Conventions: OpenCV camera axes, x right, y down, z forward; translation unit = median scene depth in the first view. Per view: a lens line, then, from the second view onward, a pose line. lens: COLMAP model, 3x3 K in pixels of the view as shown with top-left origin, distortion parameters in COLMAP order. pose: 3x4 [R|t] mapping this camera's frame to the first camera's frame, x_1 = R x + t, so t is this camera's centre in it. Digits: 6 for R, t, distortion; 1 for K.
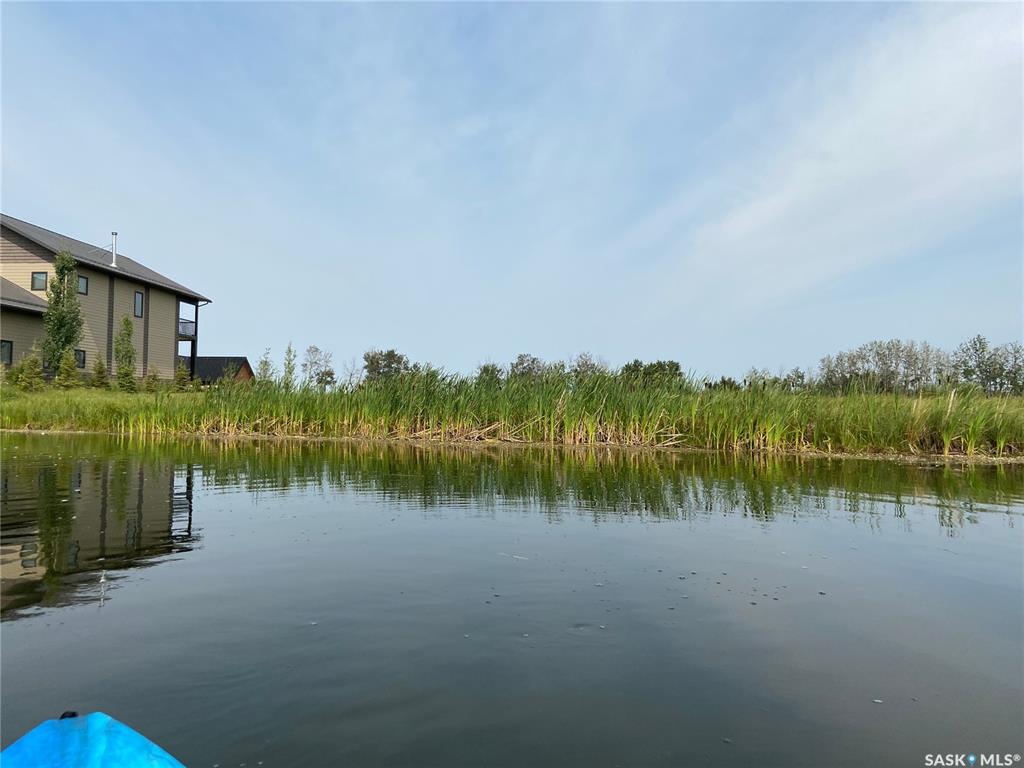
lens RADIAL K [[813.7, 0, 502.7], [0, 813.7, 368.1], [0, 0, 1]] dist [0.112262, -0.172644]
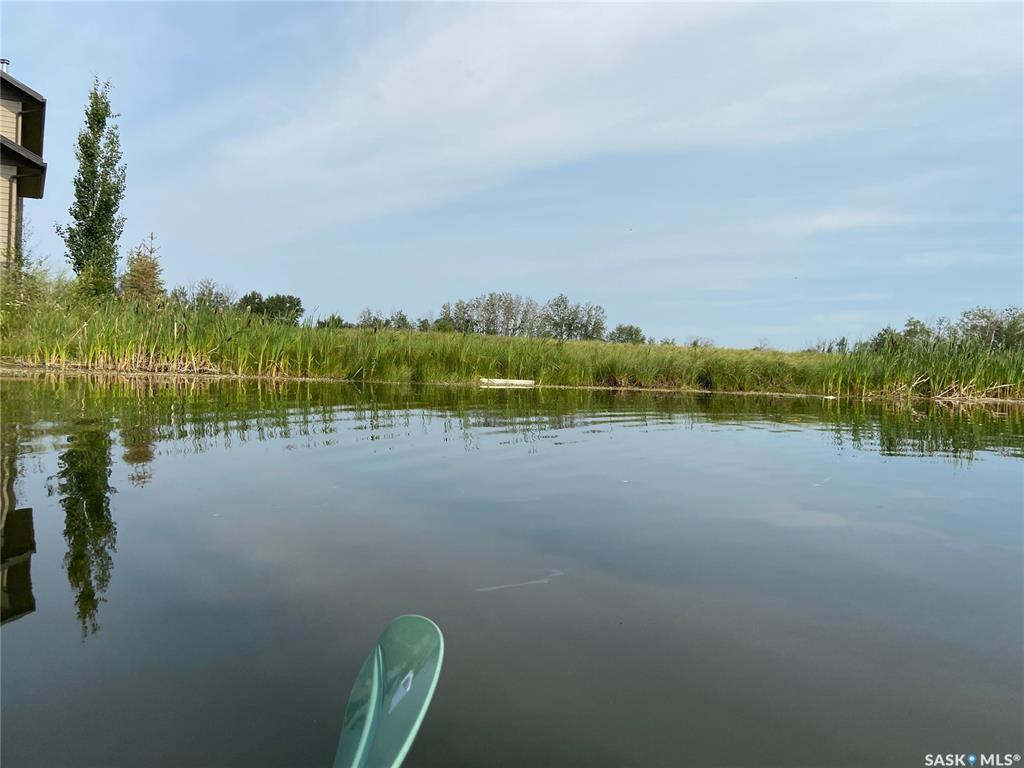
lens RADIAL K [[831.4, 0, 518.2], [0, 831.4, 386.2], [0, 0, 1]] dist [0.125025, -0.214099]
pose [[0.735032, -0.005604, 0.678009, -0.605377], [-0.063802, 0.994957, 0.077392, 0.008701], [-0.675024, -0.100144, 0.730968, 0.252672]]
